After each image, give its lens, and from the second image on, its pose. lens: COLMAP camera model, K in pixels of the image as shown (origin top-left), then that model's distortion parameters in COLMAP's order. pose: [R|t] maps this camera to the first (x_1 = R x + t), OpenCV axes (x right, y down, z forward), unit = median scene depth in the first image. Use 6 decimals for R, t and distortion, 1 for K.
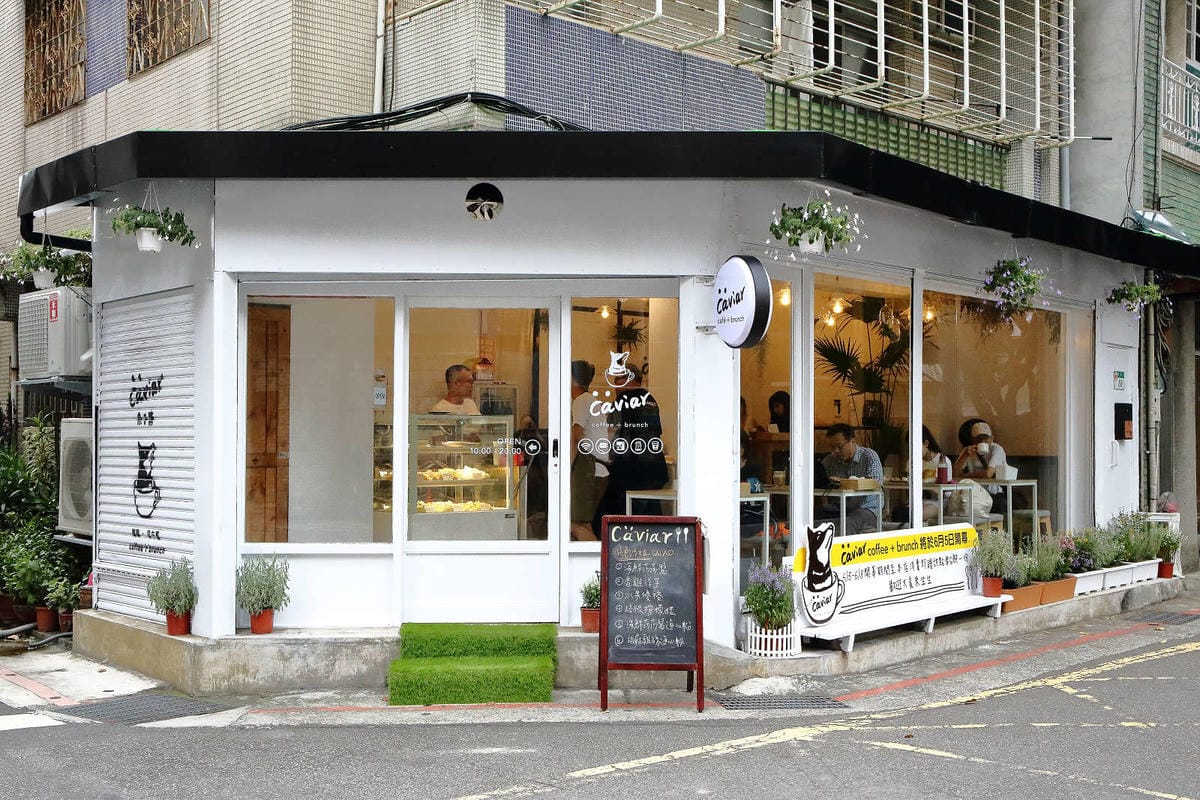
lens RADIAL K [[1398.6, 0, 600.1], [0, 1398.6, 399.2], [0, 0, 1]] dist [-0.016585, 0.000000]
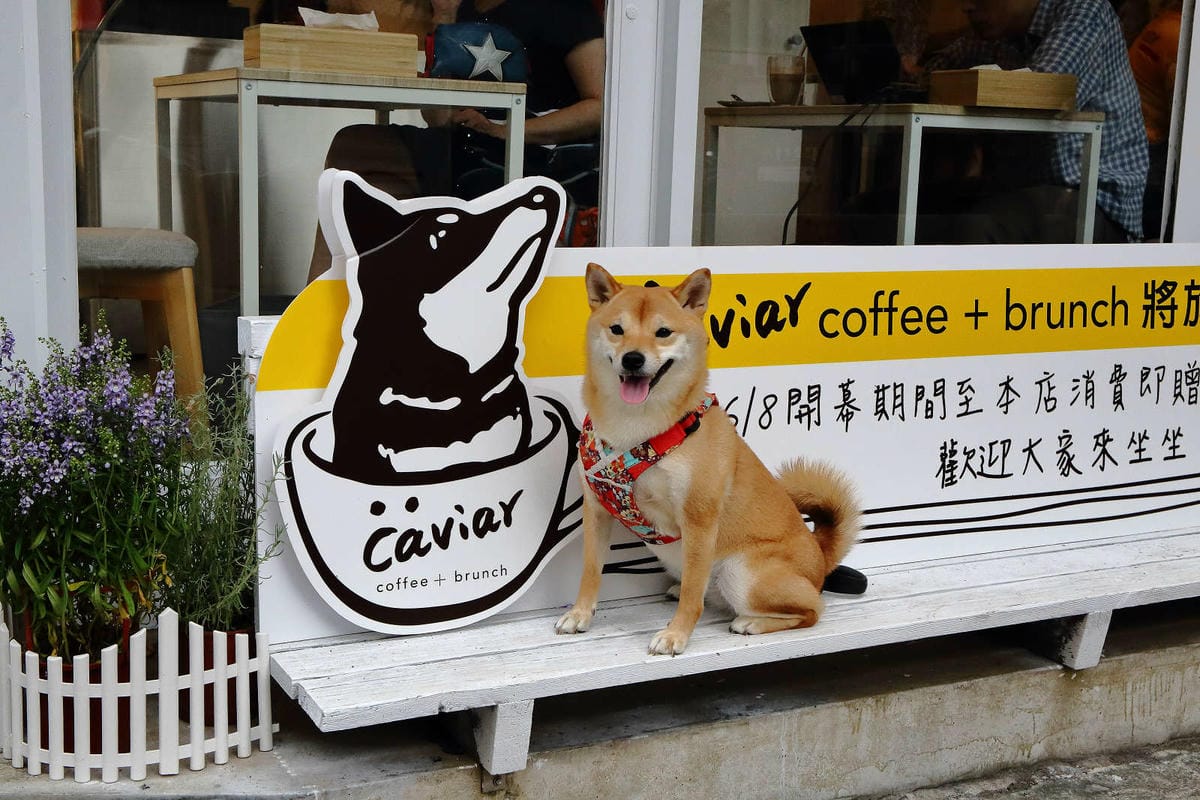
lens RADIAL K [[1594.6, 0, 595.6], [0, 1594.6, 402.8], [0, 0, 1]] dist [0.014094, 0.000000]
pose [[0.935774, 0.081364, -0.343083, 0.248217], [-0.020284, 0.983823, 0.177993, 0.073783], [0.352015, -0.159602, 0.922287, 0.720946]]
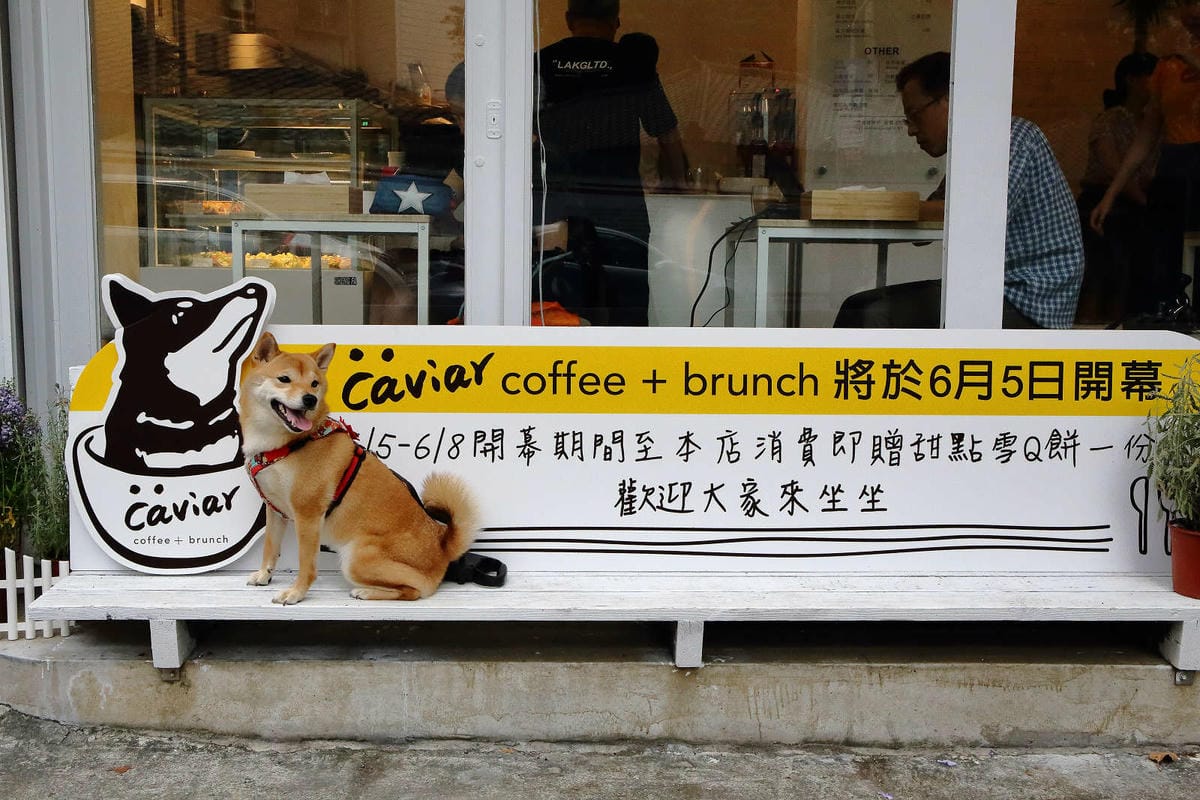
lens RADIAL K [[1277.7, 0, 598.7], [0, 1277.7, 403.3], [0, 0, 1]] dist [-0.030786, 0.000000]
pose [[0.677608, 0.085512, -0.730435, 0.419252], [0.006699, 0.992458, 0.122401, 0.076922], [0.735393, -0.087833, 0.671925, 0.806378]]
